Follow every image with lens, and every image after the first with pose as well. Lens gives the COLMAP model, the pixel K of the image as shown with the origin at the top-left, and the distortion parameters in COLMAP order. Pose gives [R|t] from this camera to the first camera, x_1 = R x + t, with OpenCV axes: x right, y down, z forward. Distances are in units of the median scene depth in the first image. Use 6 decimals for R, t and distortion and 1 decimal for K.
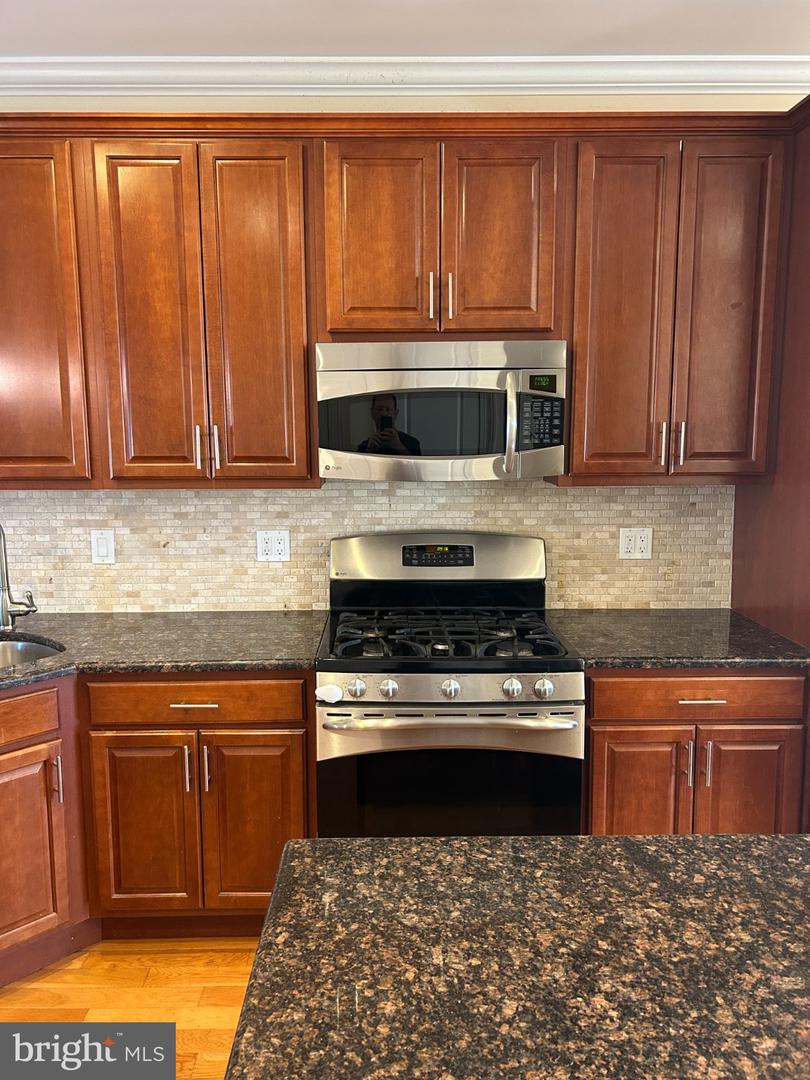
lens RADIAL K [[802.8, 0, 402.8], [0, 802.8, 539.0], [0, 0, 1]] dist [0.030840, -0.015903]
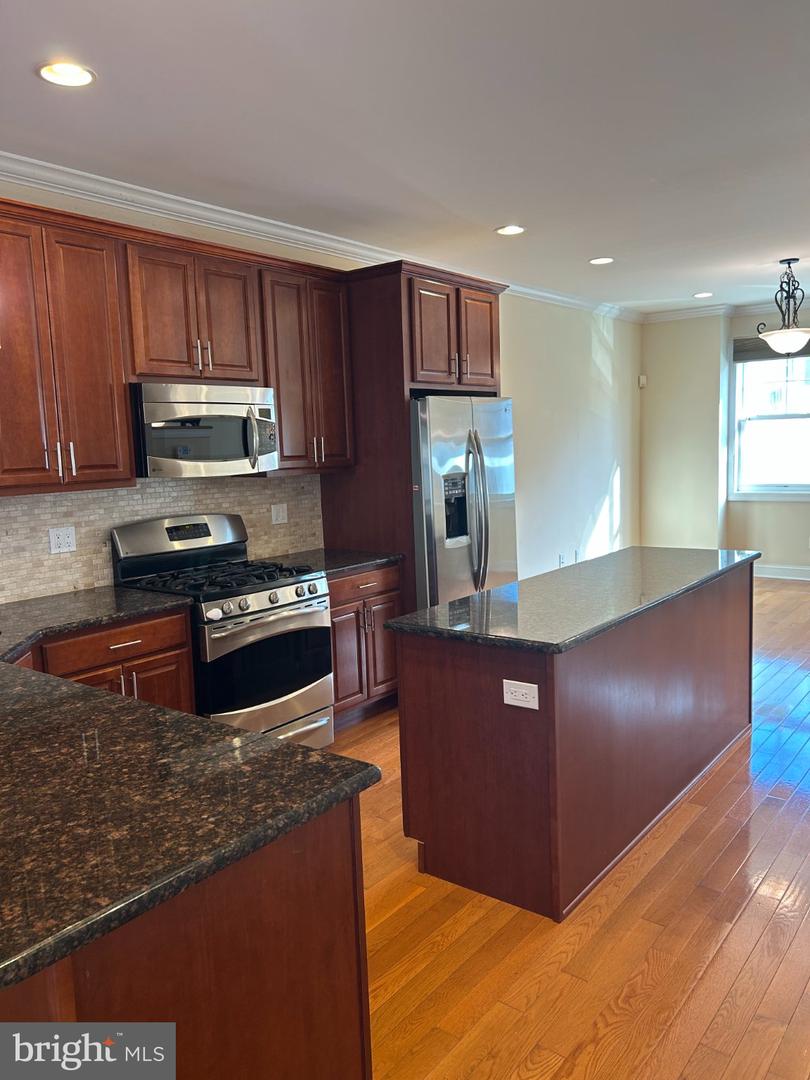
lens RADIAL K [[802.8, 0, 408.3], [0, 802.8, 541.5], [0, 0, 1]] dist [0.030840, -0.015903]
pose [[0.630535, -0.111995, 0.768038, -0.790567], [0.135824, 0.990187, 0.032882, 0.042816], [-0.764184, 0.083585, 0.639560, -0.210473]]
